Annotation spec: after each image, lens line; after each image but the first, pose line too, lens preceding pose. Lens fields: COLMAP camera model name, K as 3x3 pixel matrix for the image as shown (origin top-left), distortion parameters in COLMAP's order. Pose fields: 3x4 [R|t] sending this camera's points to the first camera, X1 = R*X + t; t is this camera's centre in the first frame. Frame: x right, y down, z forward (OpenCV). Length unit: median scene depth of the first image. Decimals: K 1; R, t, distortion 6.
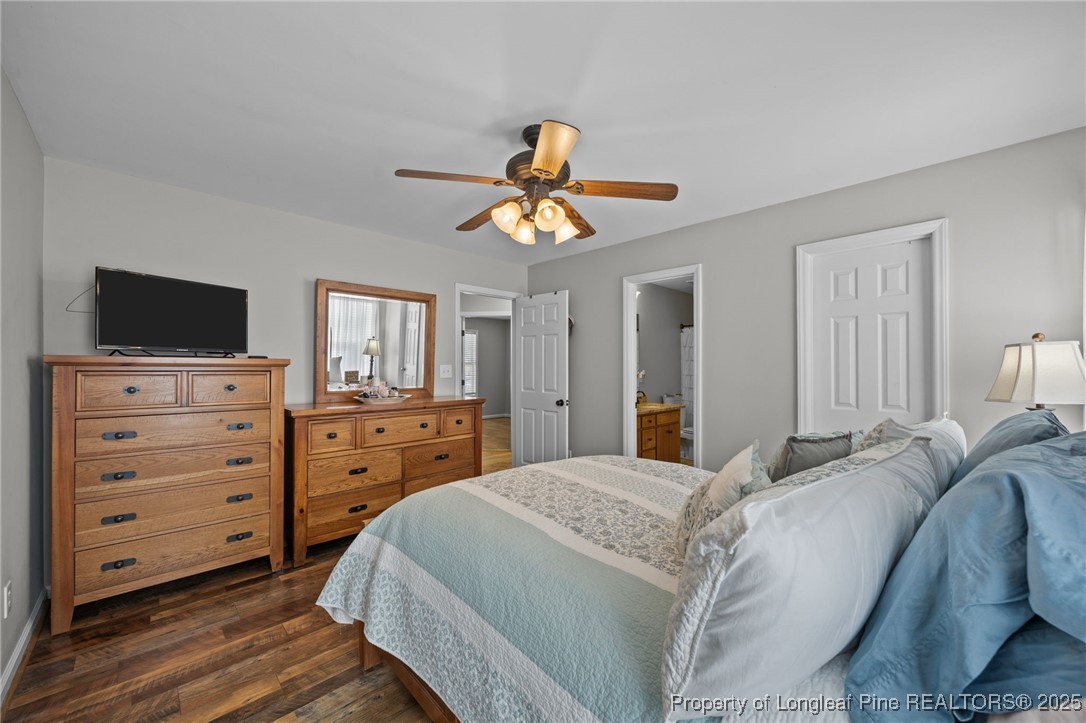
lens RADIAL K [[414.9, 0, 544.7], [0, 414.9, 372.6], [0, 0, 1]] dist [0.000637, -0.000109]
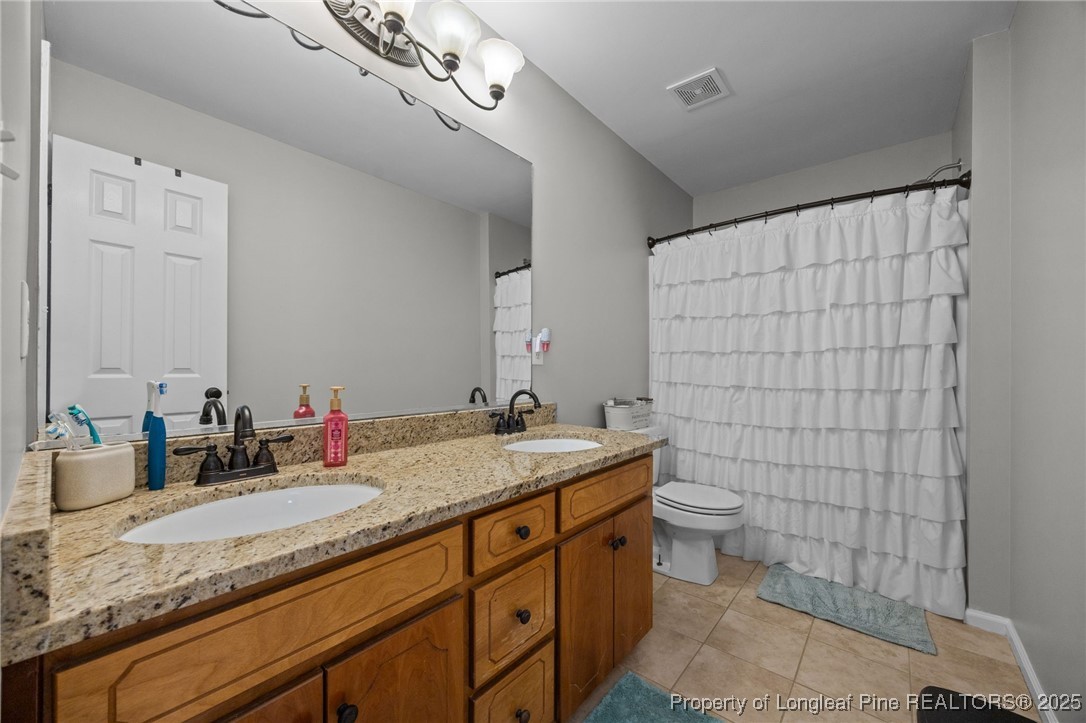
lens RADIAL K [[414.9, 0, 544.5], [0, 414.9, 372.7], [0, 0, 1]] dist [0.000637, -0.000109]
pose [[0.995639, 0.005462, 0.093134, 0.206424], [-0.005178, 0.999981, -0.003292, 0.031663], [-0.093150, 0.002796, 0.995648, 0.662813]]
